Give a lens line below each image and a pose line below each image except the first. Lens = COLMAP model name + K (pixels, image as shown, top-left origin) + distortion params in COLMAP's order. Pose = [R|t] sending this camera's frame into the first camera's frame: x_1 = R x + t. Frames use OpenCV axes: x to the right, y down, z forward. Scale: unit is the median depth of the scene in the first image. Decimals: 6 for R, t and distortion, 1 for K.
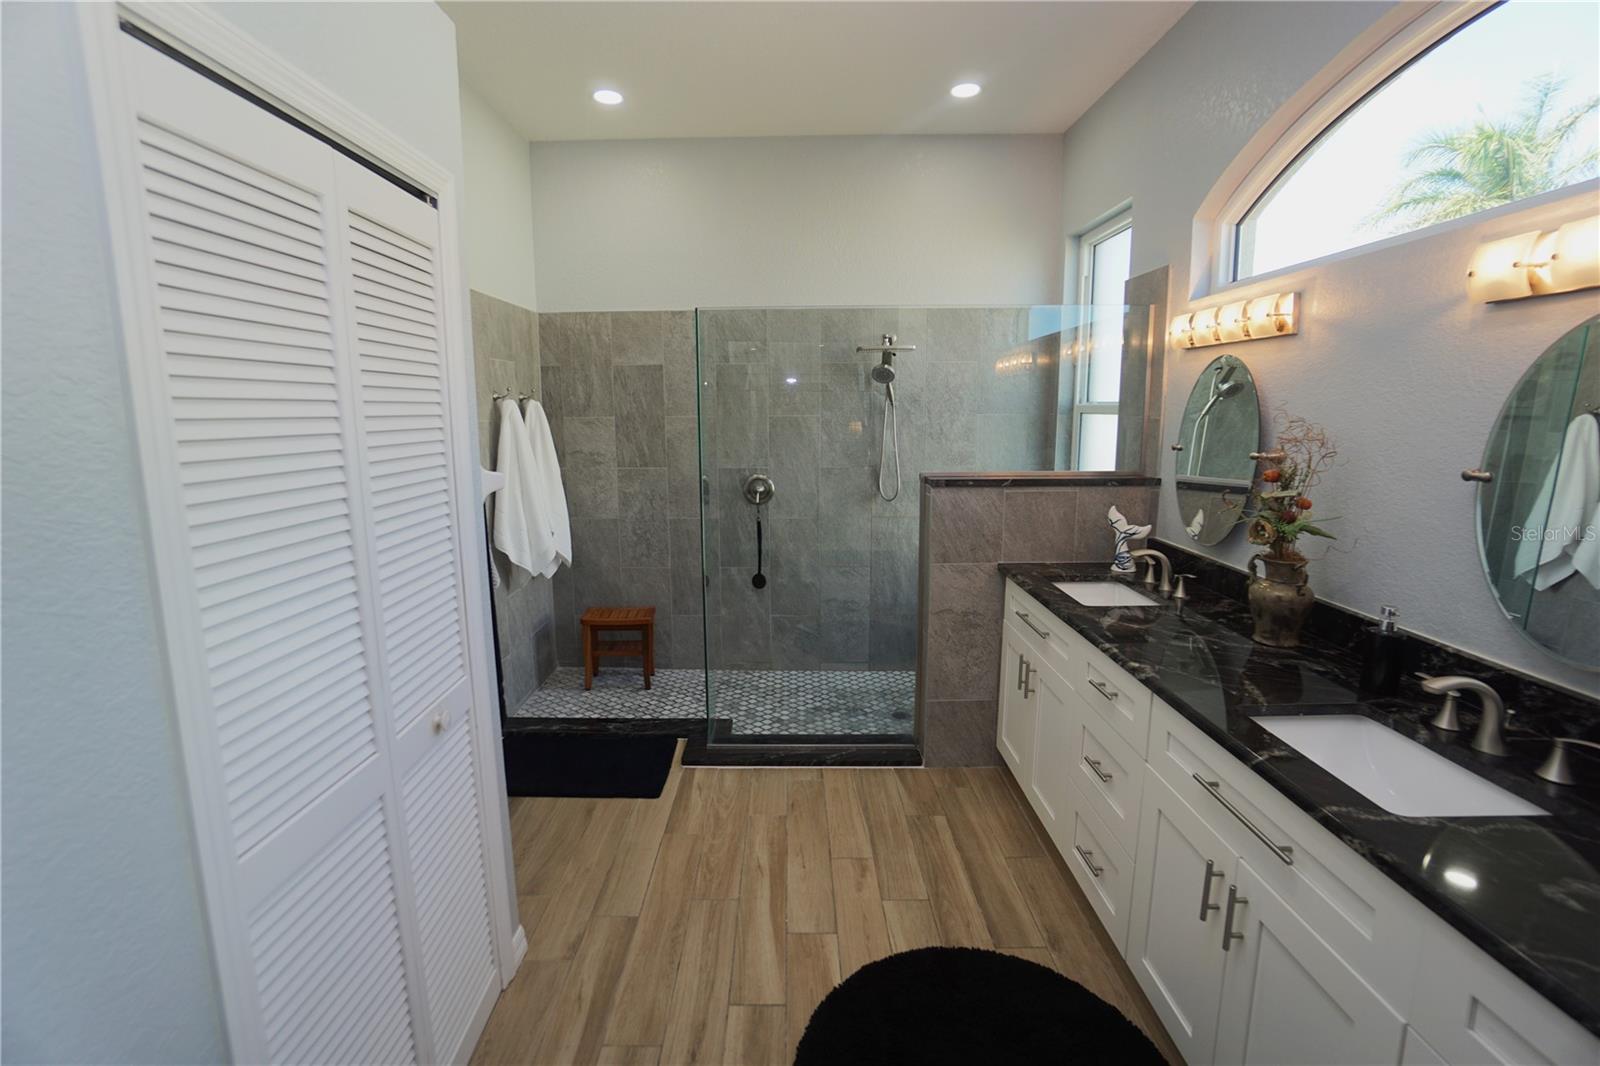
lens RADIAL K [[709.5, 0, 779.4], [0, 709.5, 525.6], [0, 0, 1]] dist [-0.063611, 0.022914]
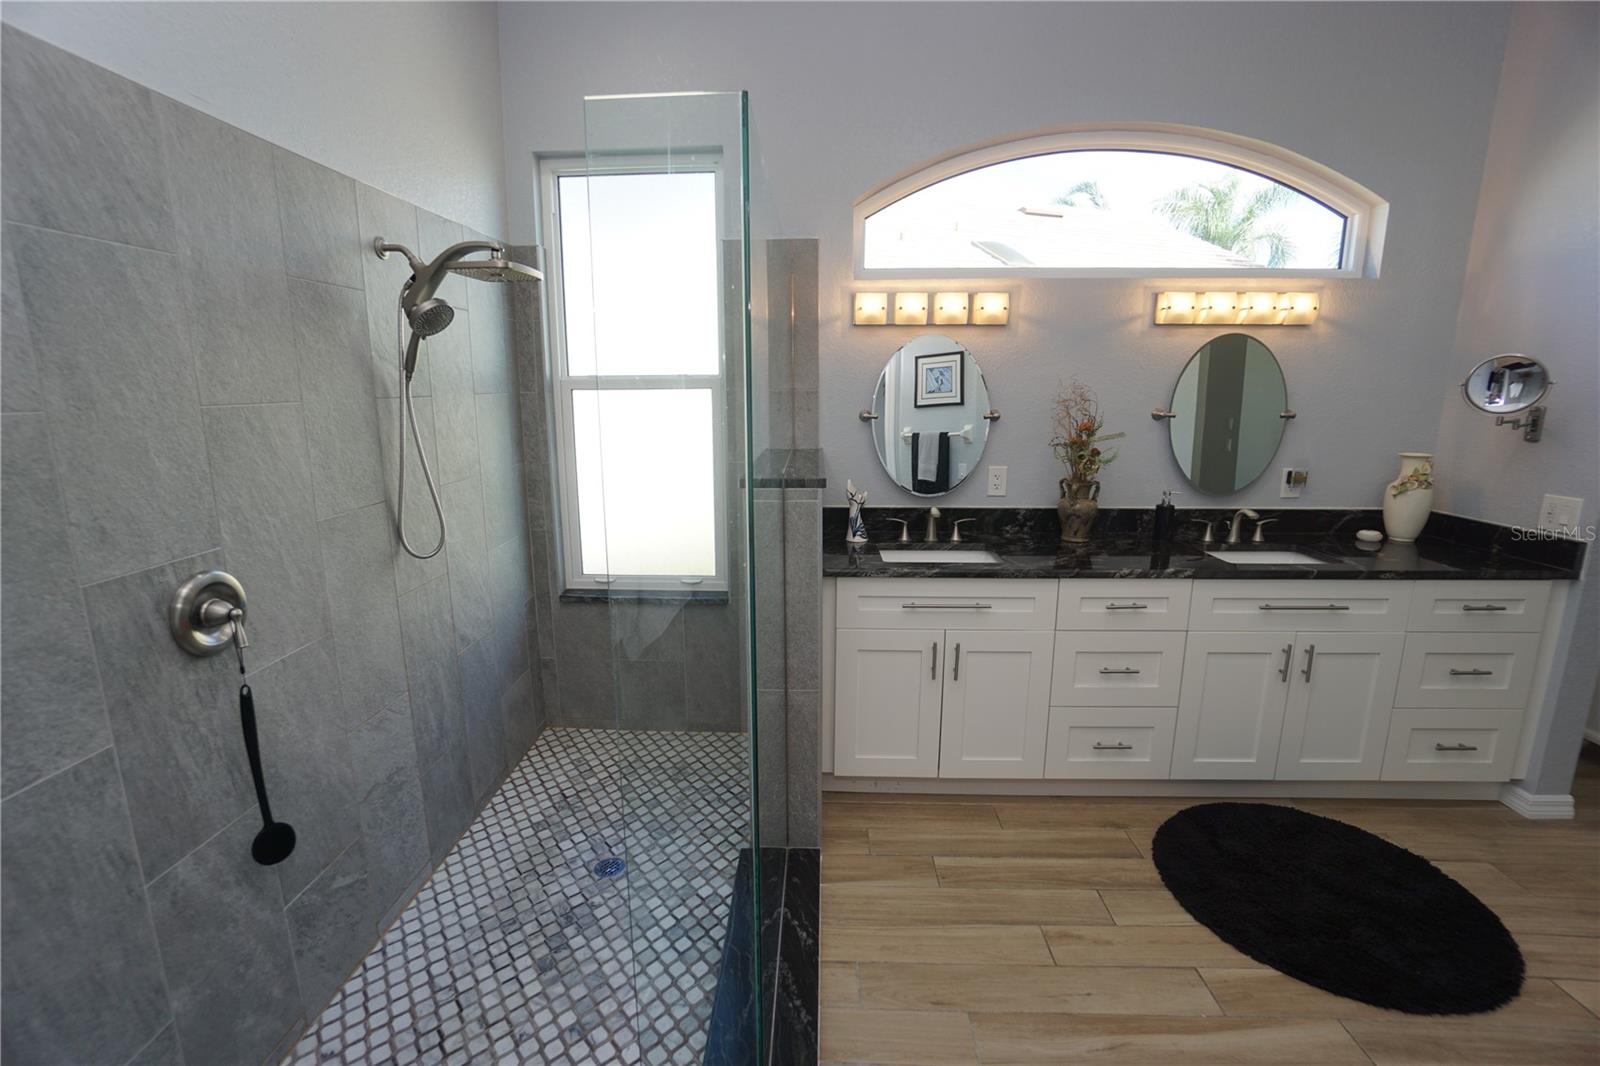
lens RADIAL K [[709.5, 0, 779.4], [0, 709.5, 525.6], [0, 0, 1]] dist [-0.063611, 0.022914]
pose [[0.044283, -0.187115, 0.981339, -0.396137], [0.172565, 0.968970, 0.176969, -0.120315], [-0.984002, 0.161508, 0.075199, 0.778942]]
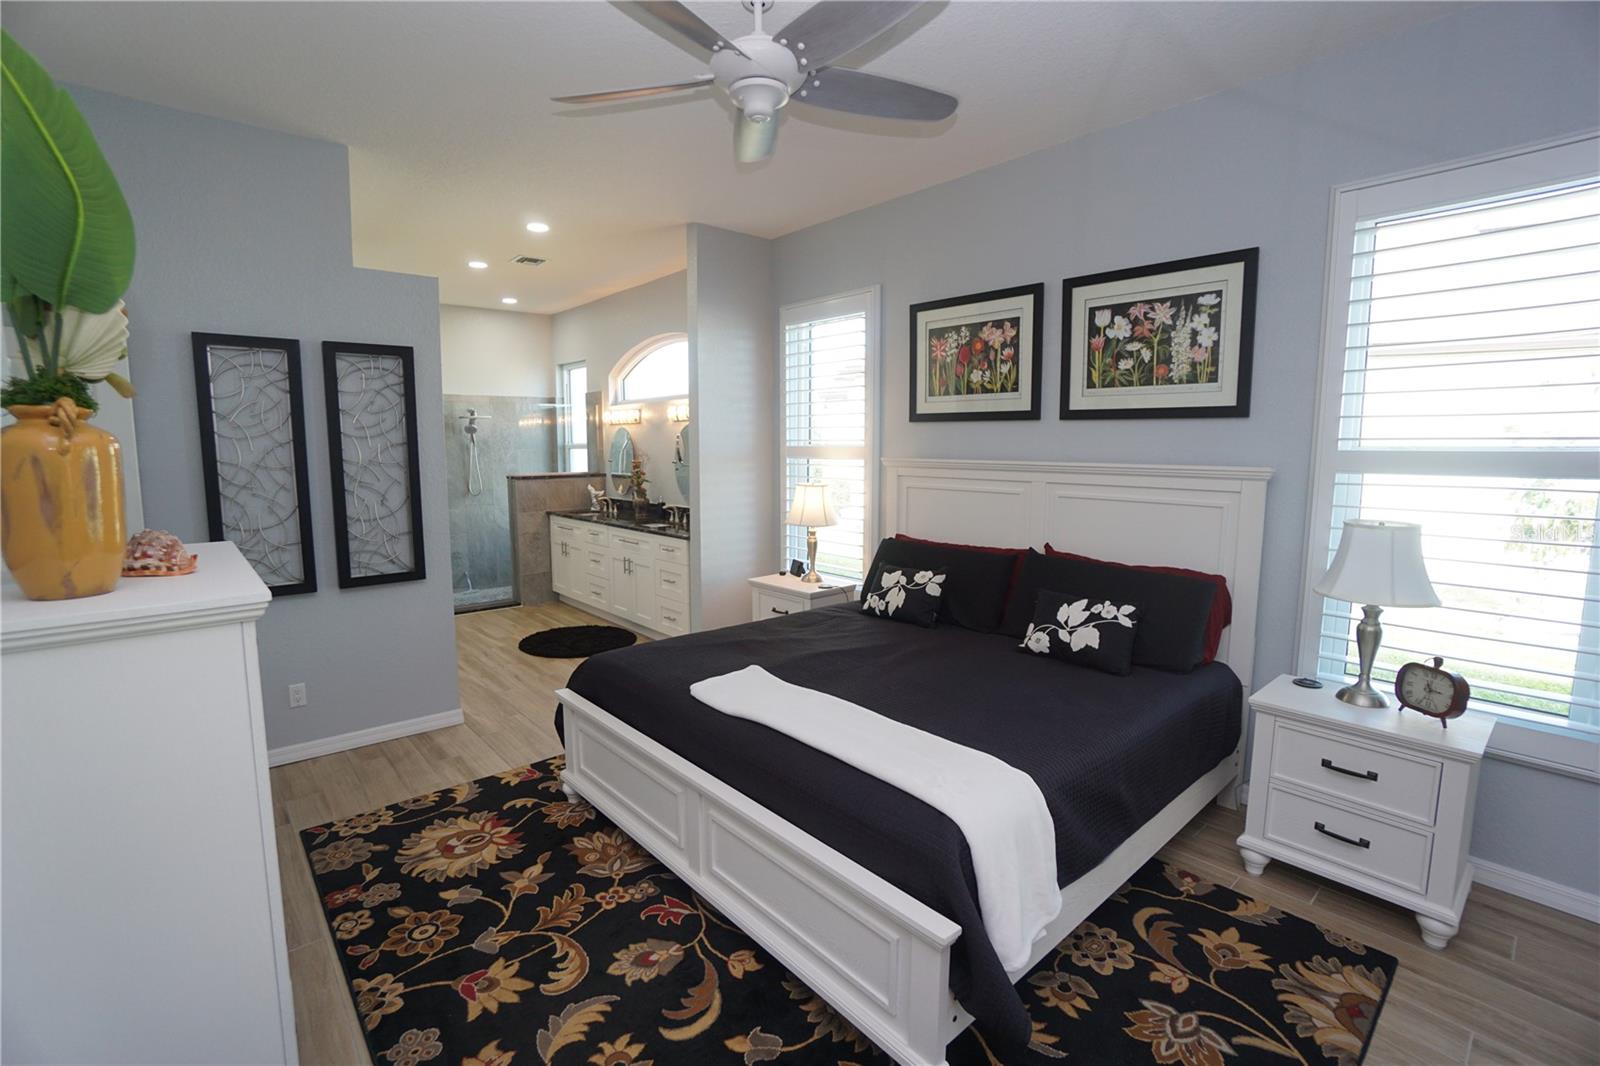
lens RADIAL K [[709.5, 0, 779.4], [0, 709.5, 525.6], [0, 0, 1]] dist [-0.063611, 0.022914]
pose [[0.744655, -0.067334, 0.664045, -0.545408], [0.103919, 0.994462, -0.015695, 0.175540], [-0.659310, 0.080694, 0.747528, -1.027139]]
